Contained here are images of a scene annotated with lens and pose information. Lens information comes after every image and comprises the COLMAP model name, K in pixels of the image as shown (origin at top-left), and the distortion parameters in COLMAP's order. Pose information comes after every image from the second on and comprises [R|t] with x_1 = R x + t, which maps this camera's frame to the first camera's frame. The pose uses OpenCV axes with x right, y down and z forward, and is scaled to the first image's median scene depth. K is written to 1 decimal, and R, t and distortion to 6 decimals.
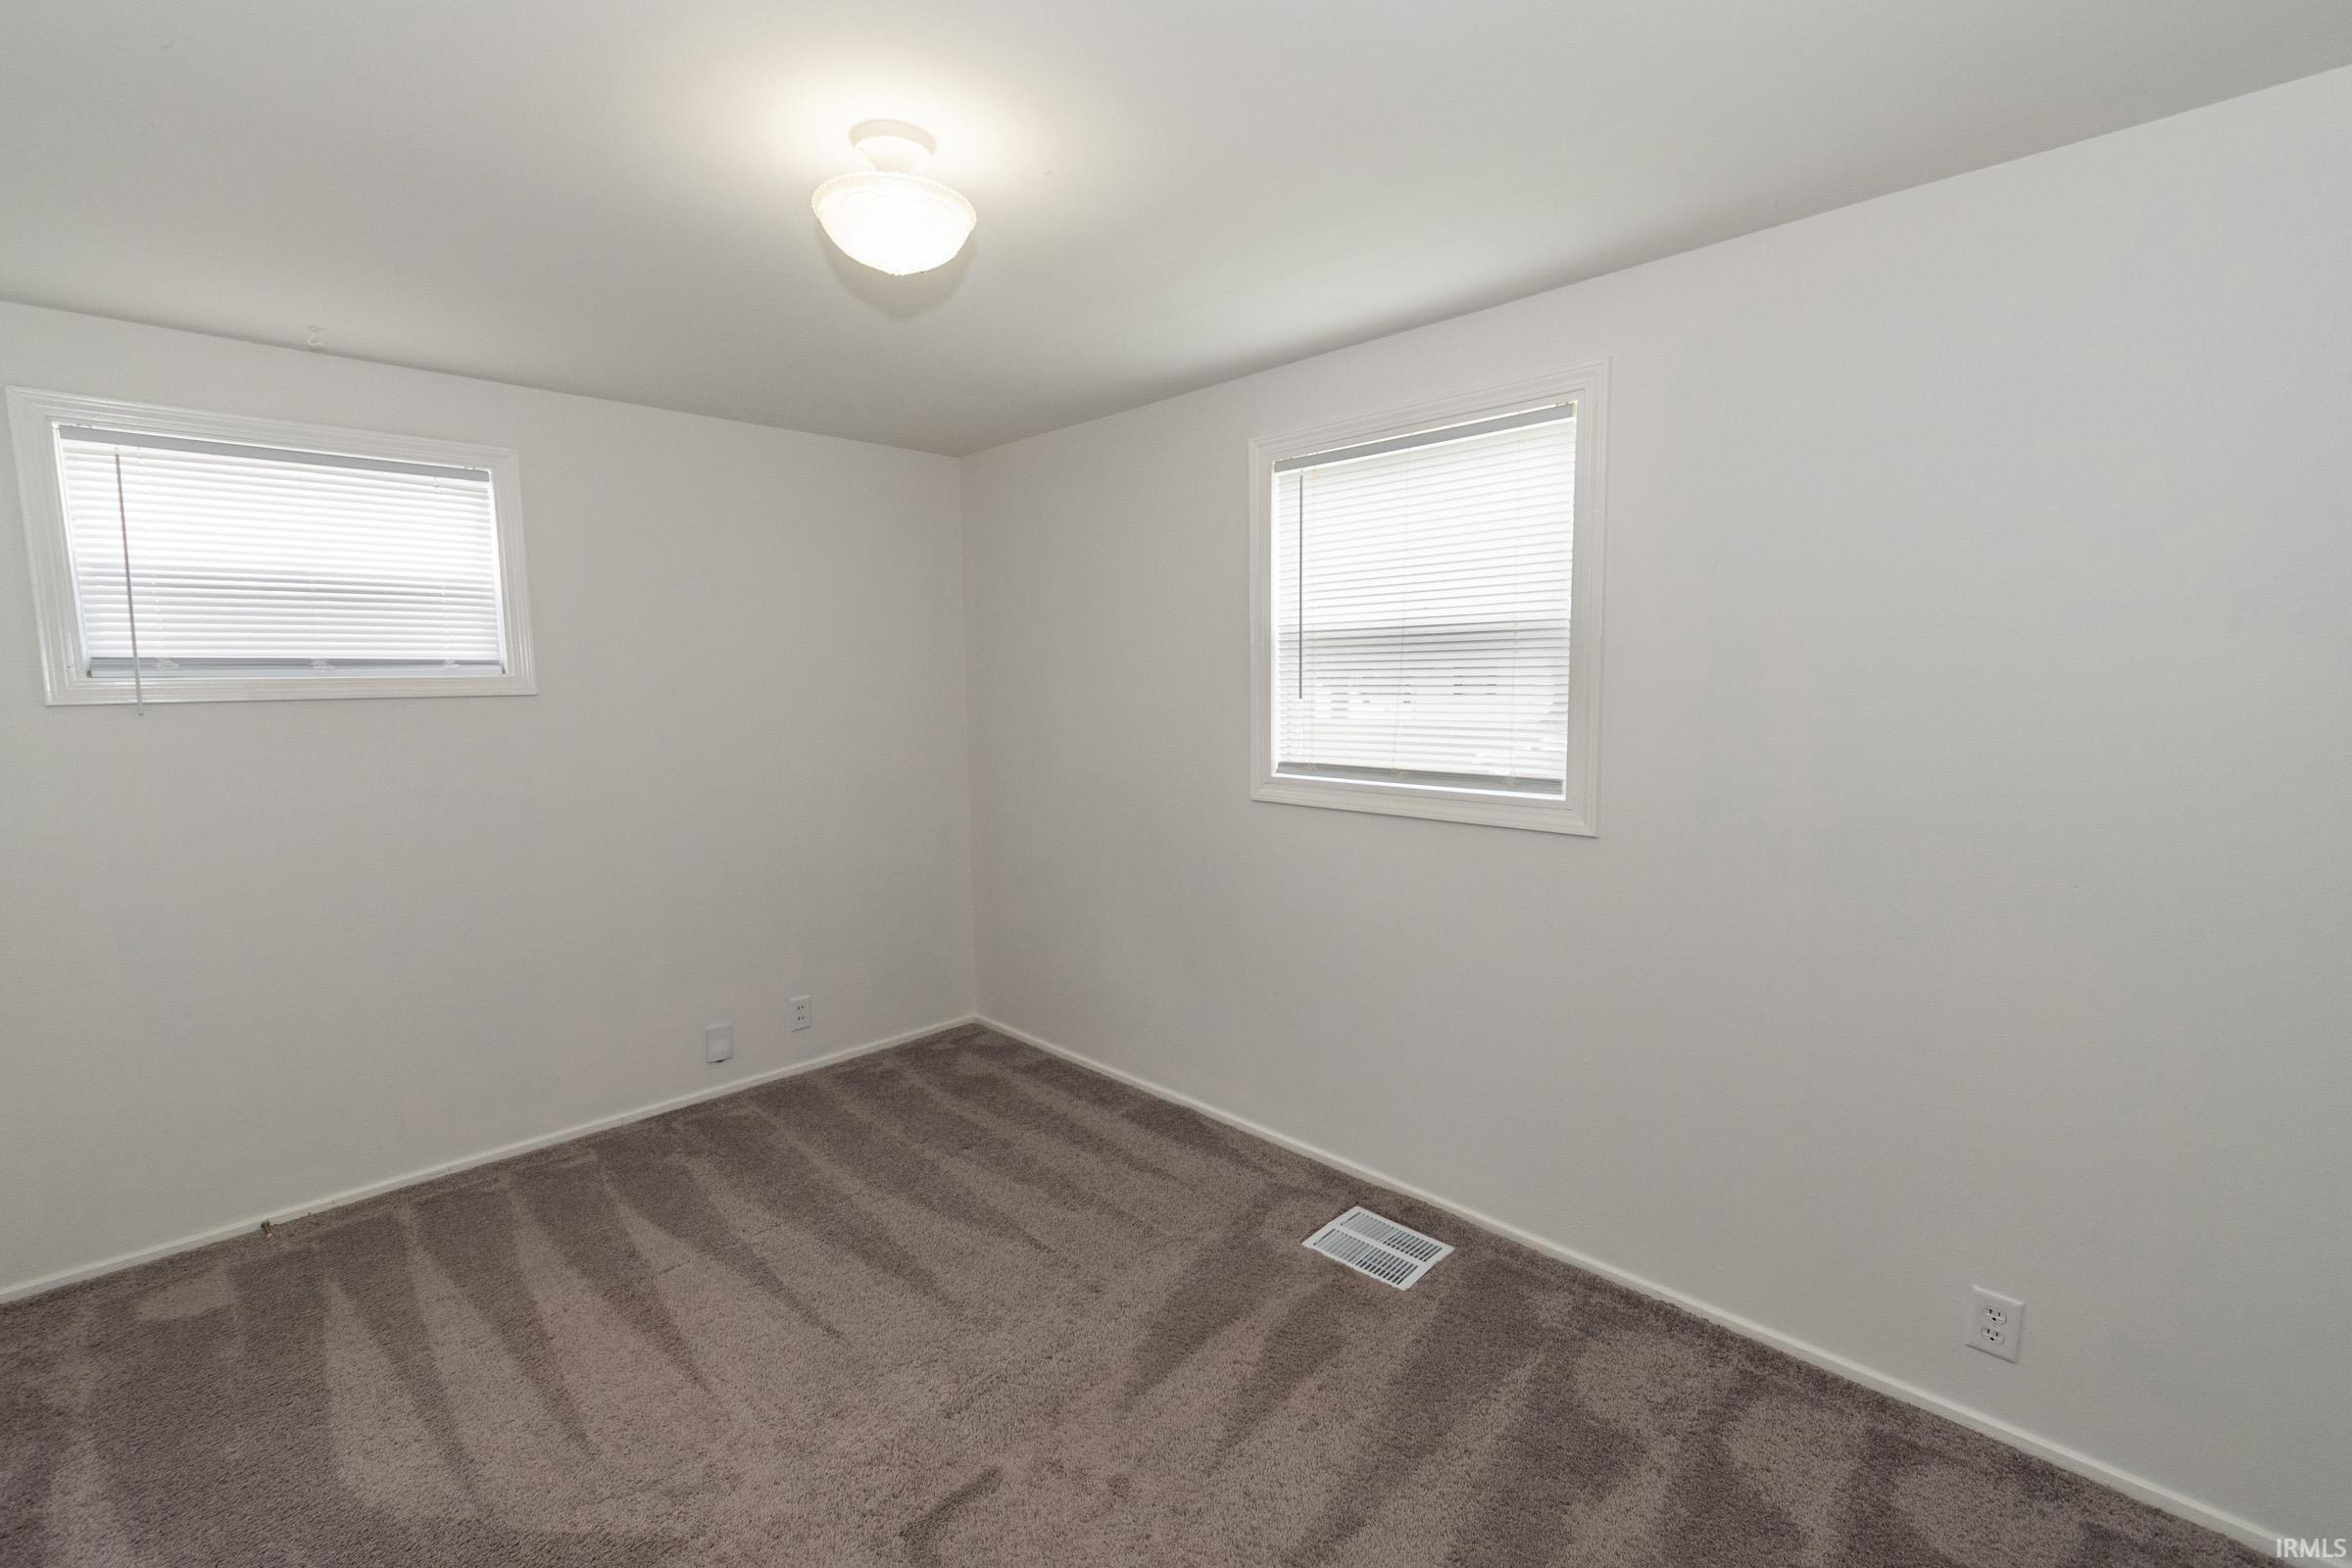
lens RADIAL K [[1024.4, 0, 1176.0], [0, 1024.4, 784.0], [0, 0, 1]] dist [-0.004569, 0.000047]
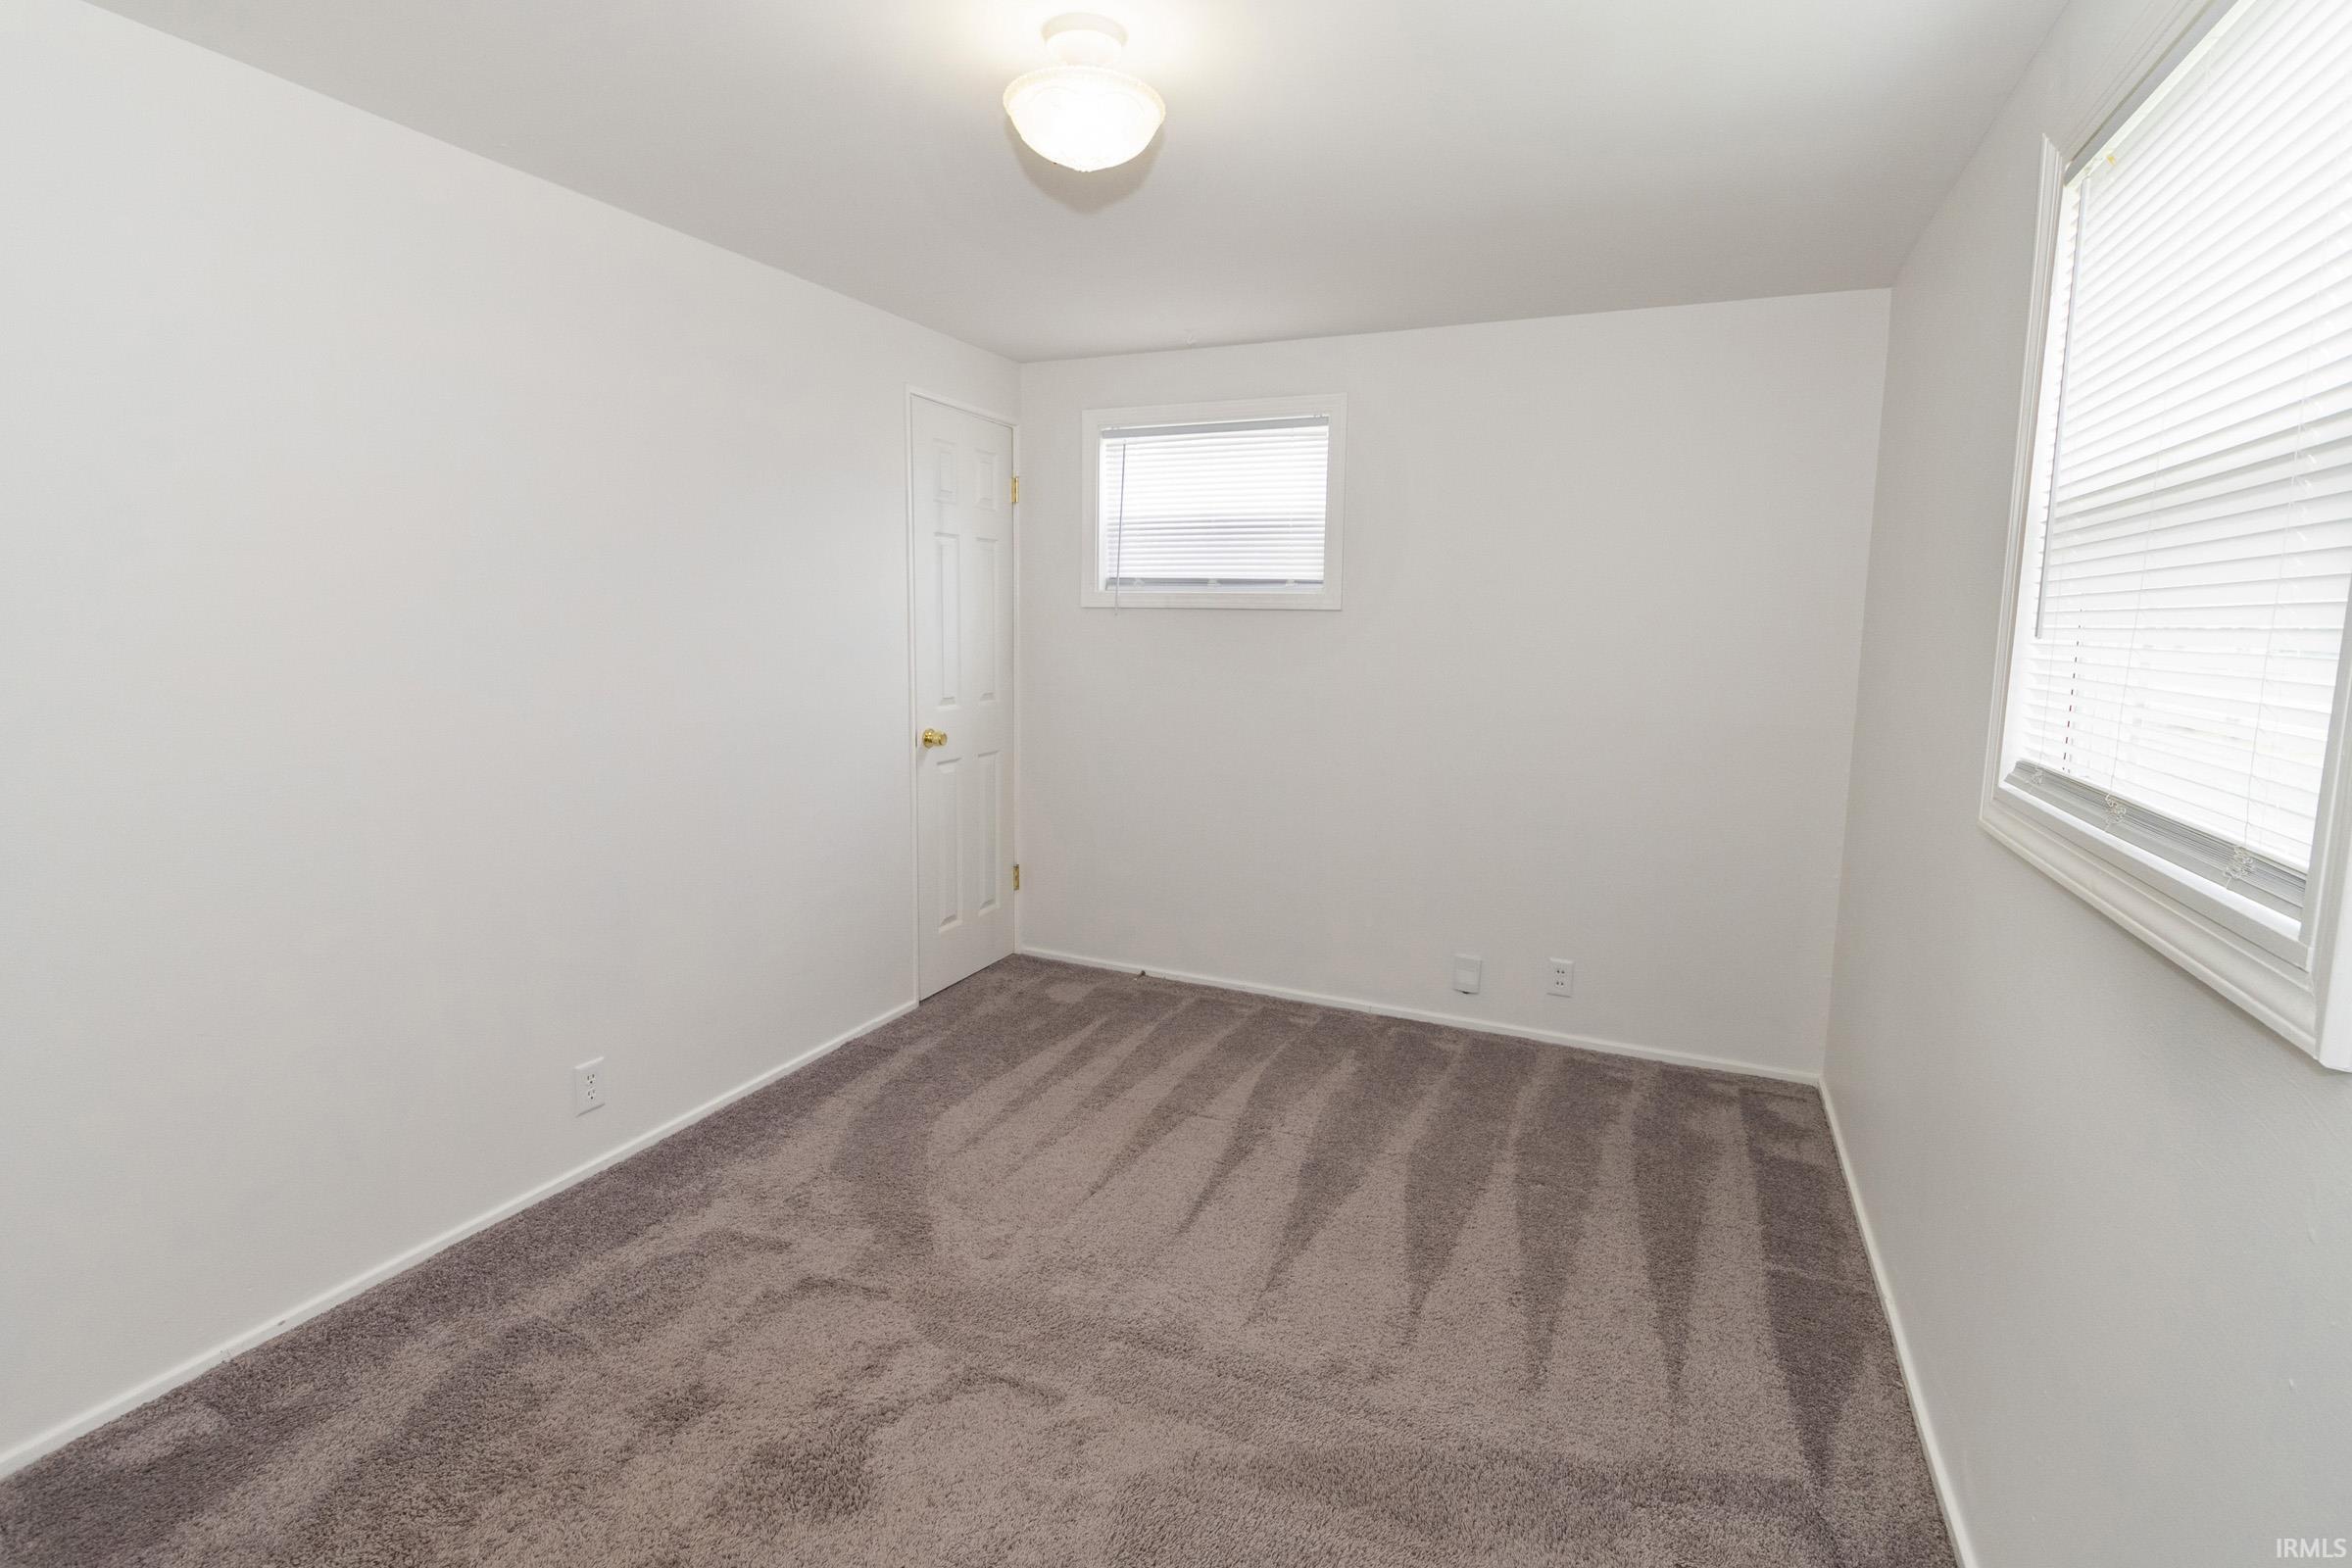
lens RADIAL K [[1088.0, 0, 1202.8], [0, 1088.0, 741.9], [0, 0, 1]] dist [-0.007312, 0.005584]
pose [[0.369237, 0.126078, -0.920743, 0.469084], [-0.121431, 0.988806, 0.086702, -0.030365], [0.921368, 0.079793, 0.380414, 0.433118]]
